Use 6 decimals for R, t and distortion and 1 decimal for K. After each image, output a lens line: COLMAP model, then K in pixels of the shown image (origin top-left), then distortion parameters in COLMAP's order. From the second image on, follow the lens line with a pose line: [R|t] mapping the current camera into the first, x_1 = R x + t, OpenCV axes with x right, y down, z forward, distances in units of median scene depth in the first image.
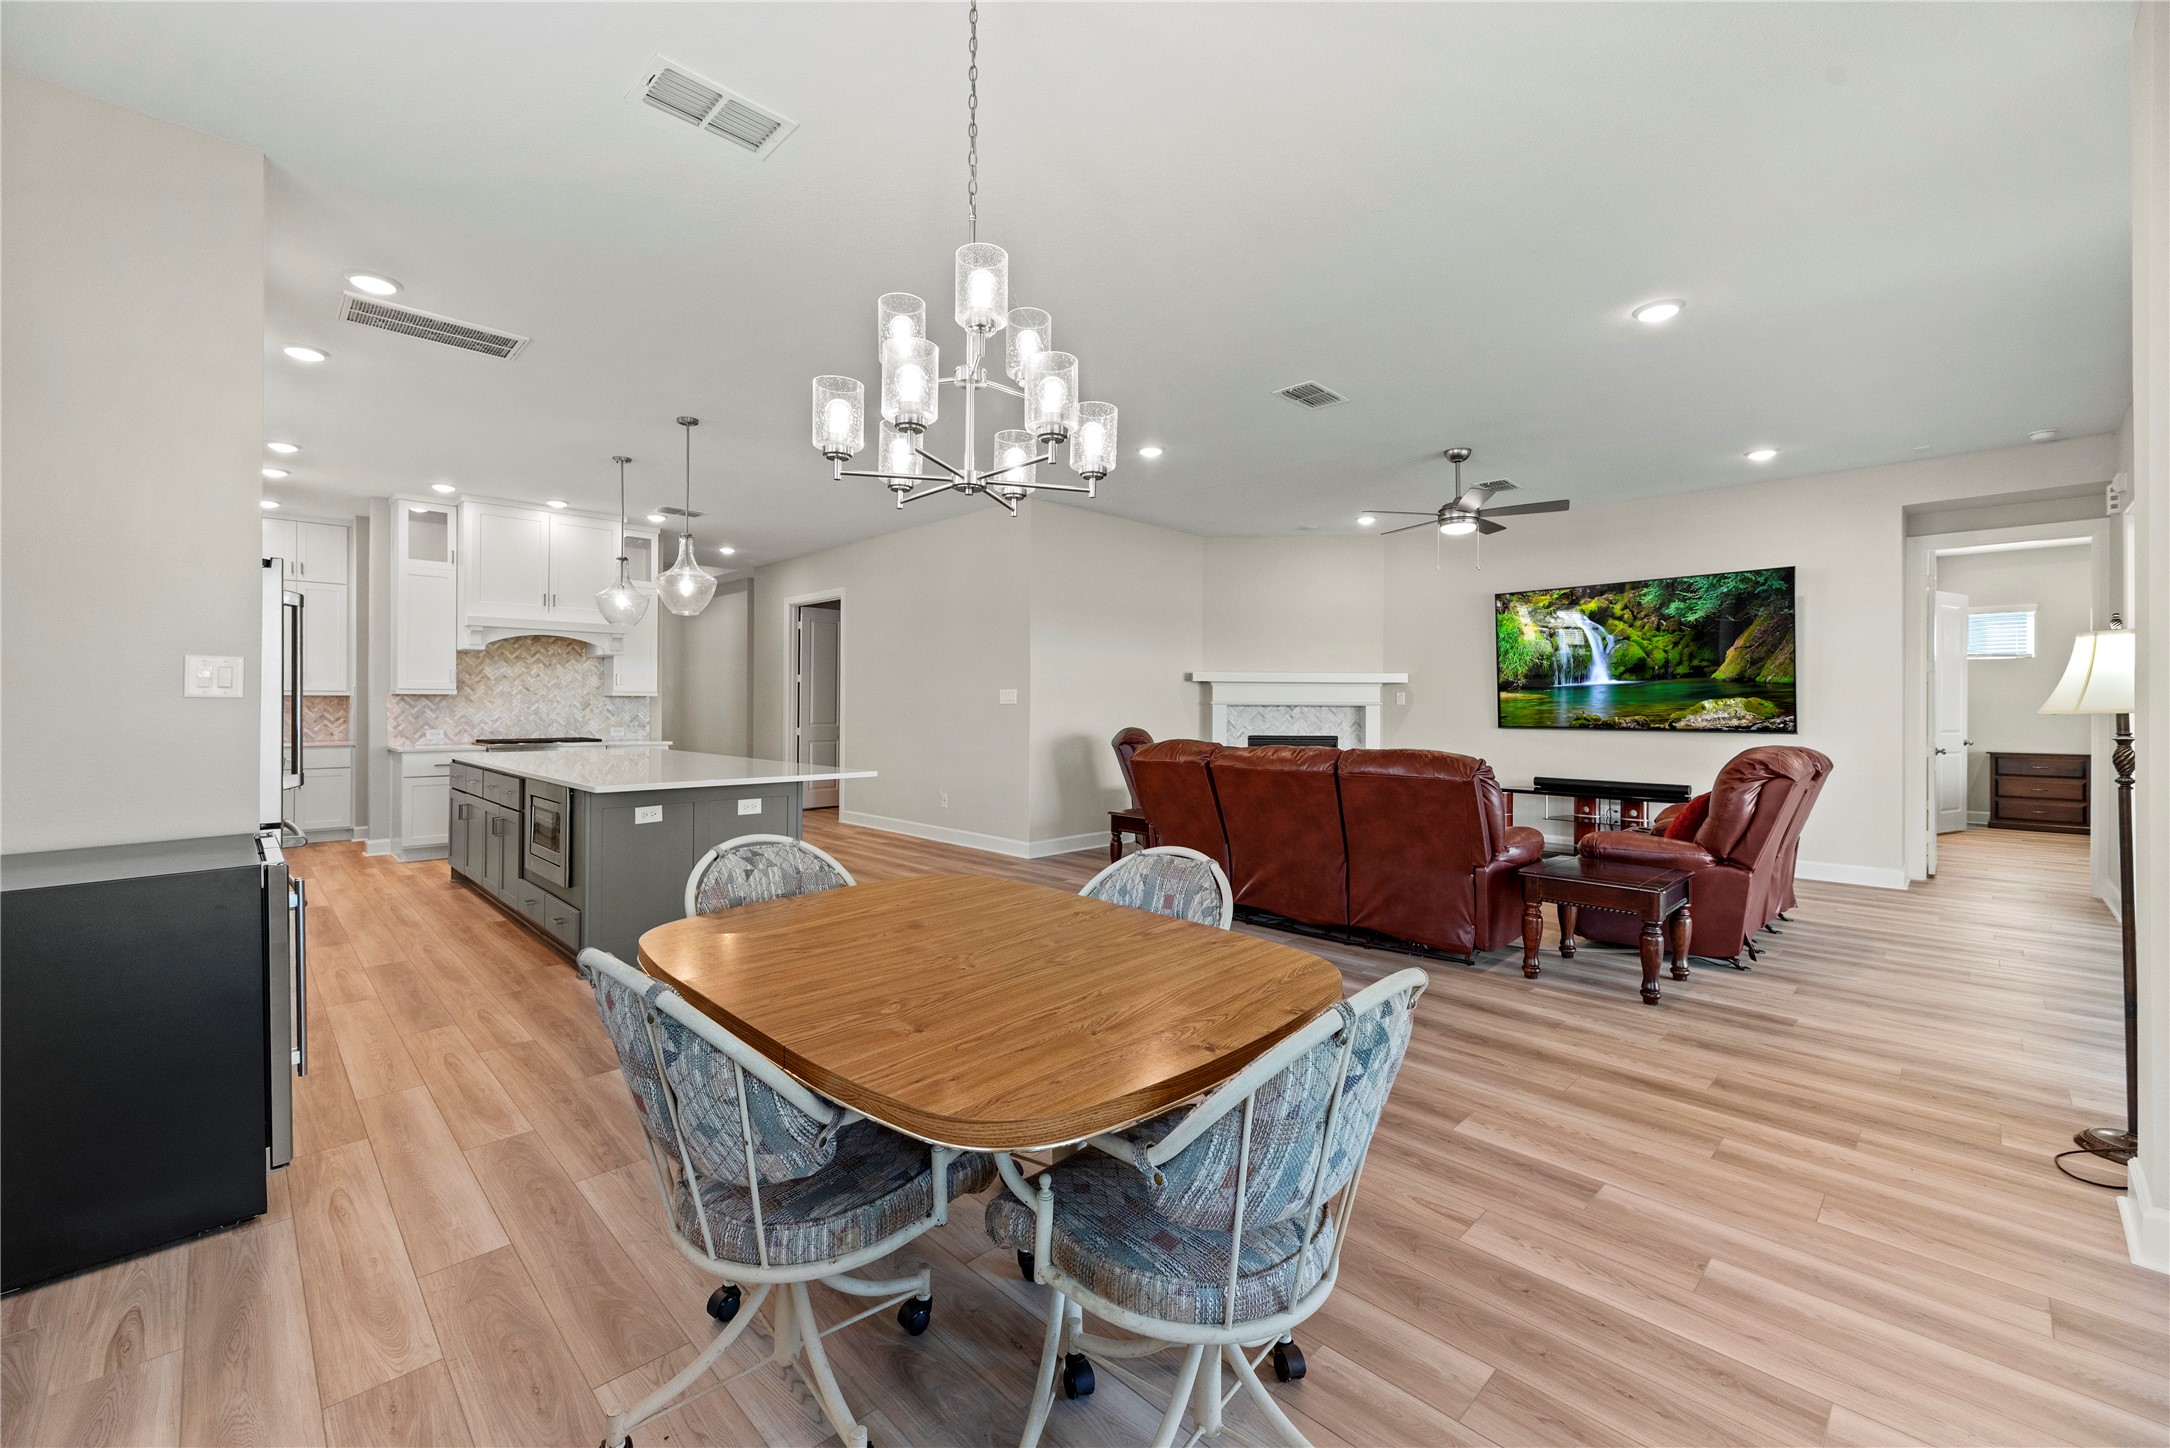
lens RADIAL K [[883.0, 0, 1090.7], [0, 883.0, 709.6], [0, 0, 1]] dist [-0.002136, 0.000149]
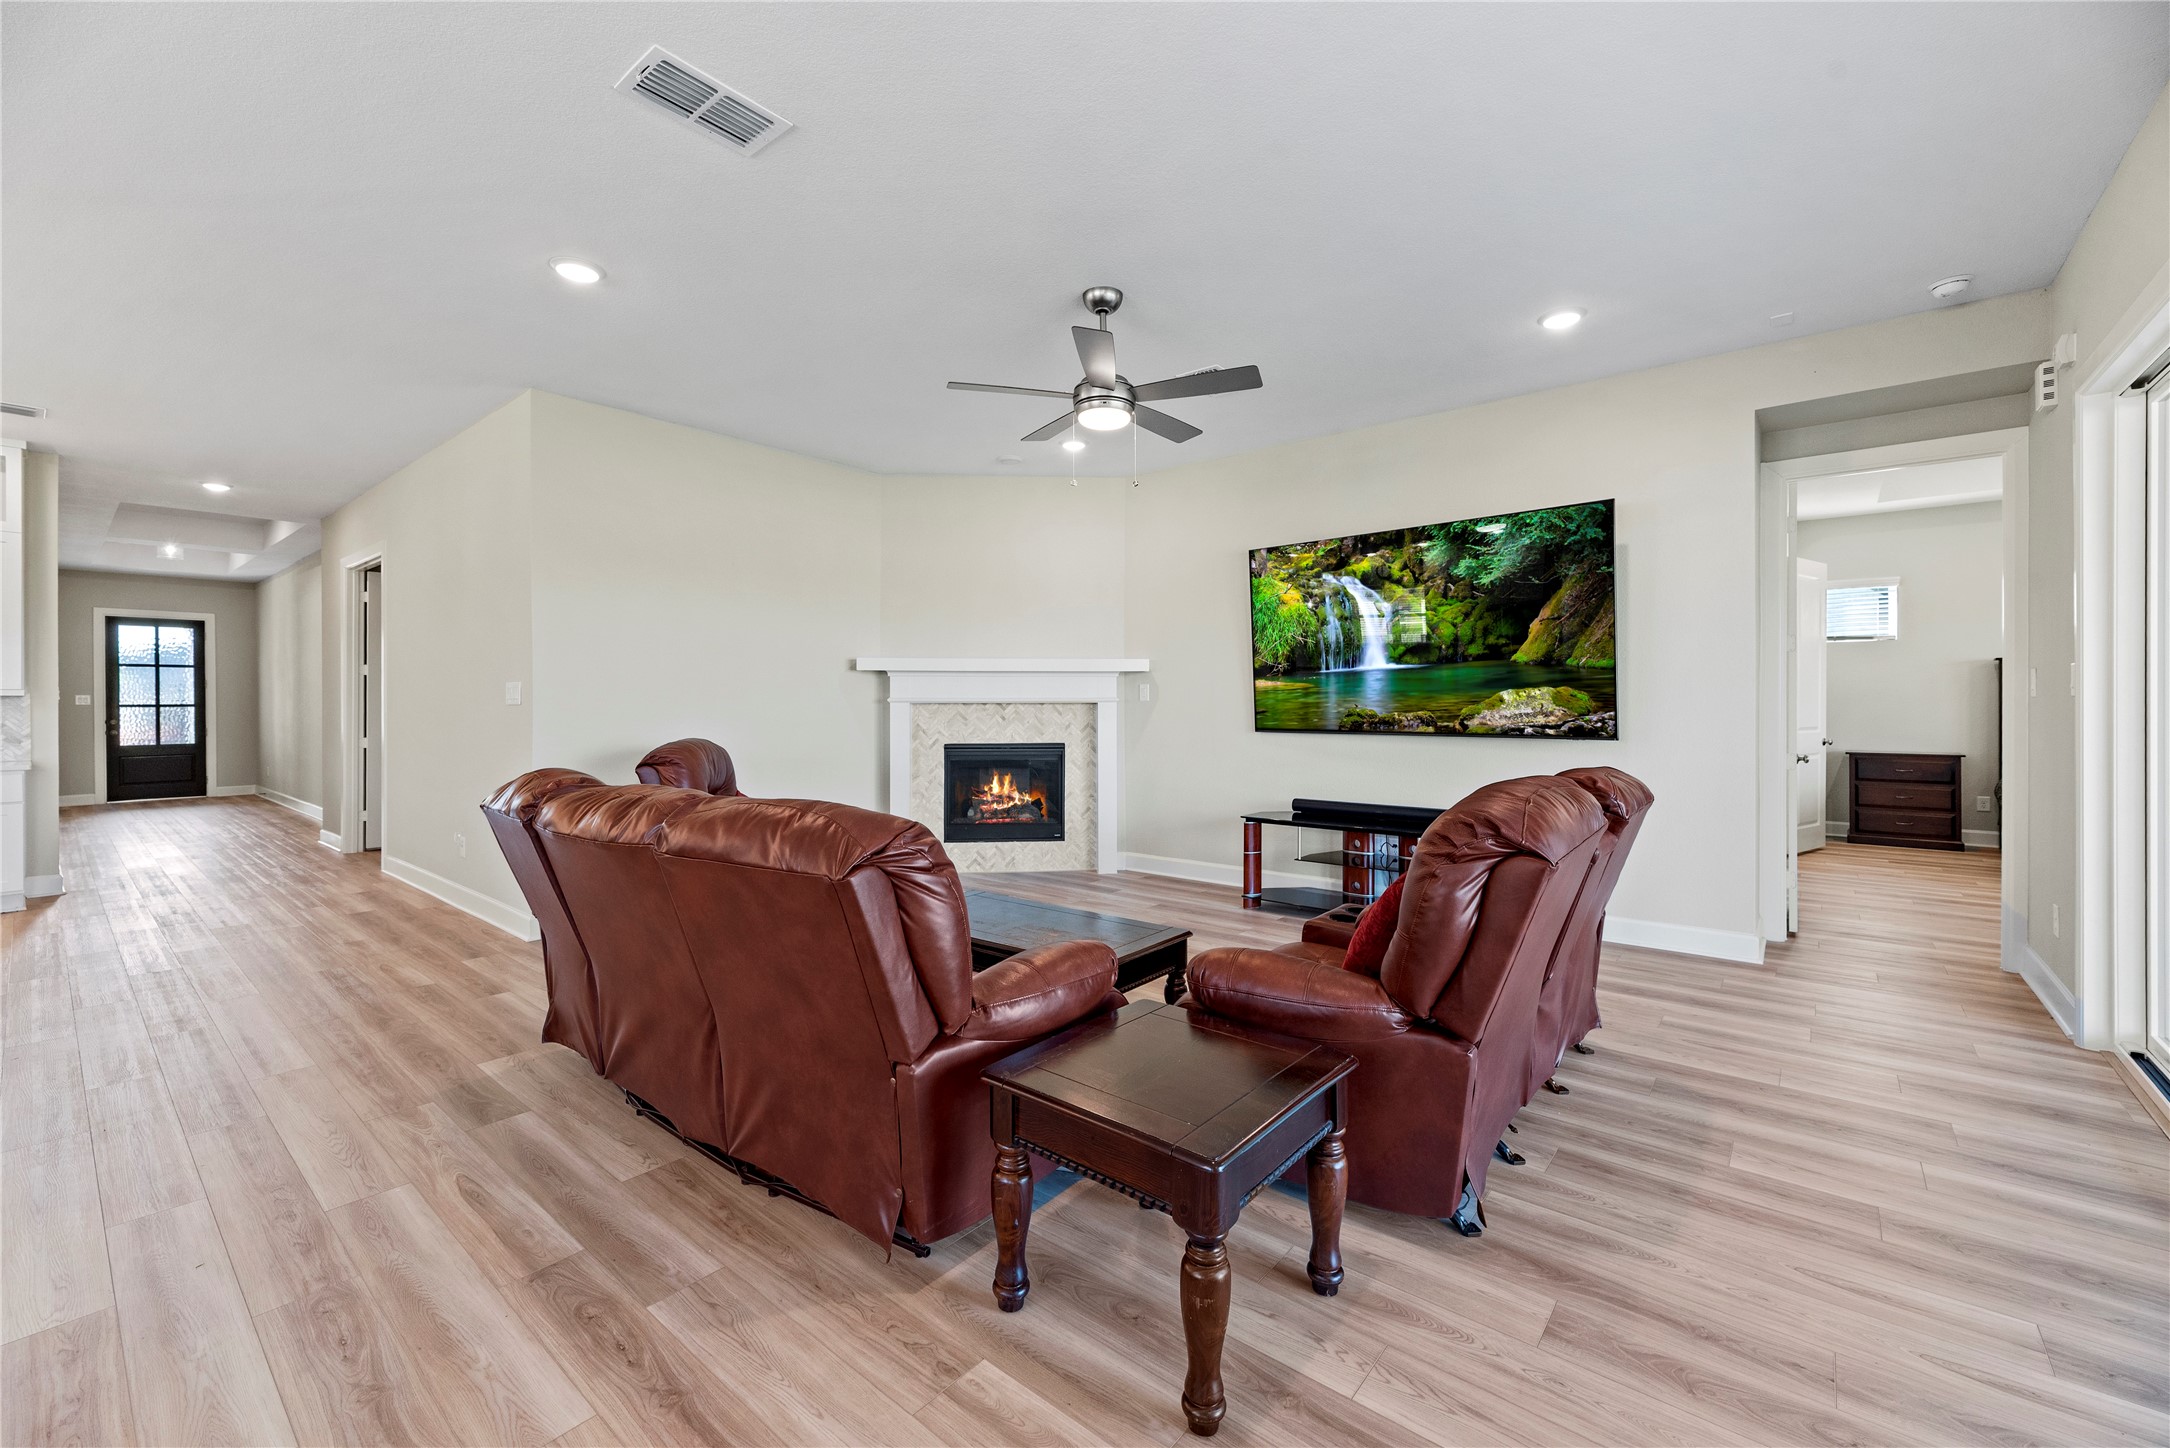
lens RADIAL K [[883.0, 0, 1051.7], [0, 883.0, 693.3], [0, 0, 1]] dist [0.001000, 0.000071]
pose [[0.996935, -0.000593, 0.078227, 0.252141], [0.001108, 0.999978, -0.006543, -0.003627], [-0.078221, 0.006610, 0.996914, 0.279904]]
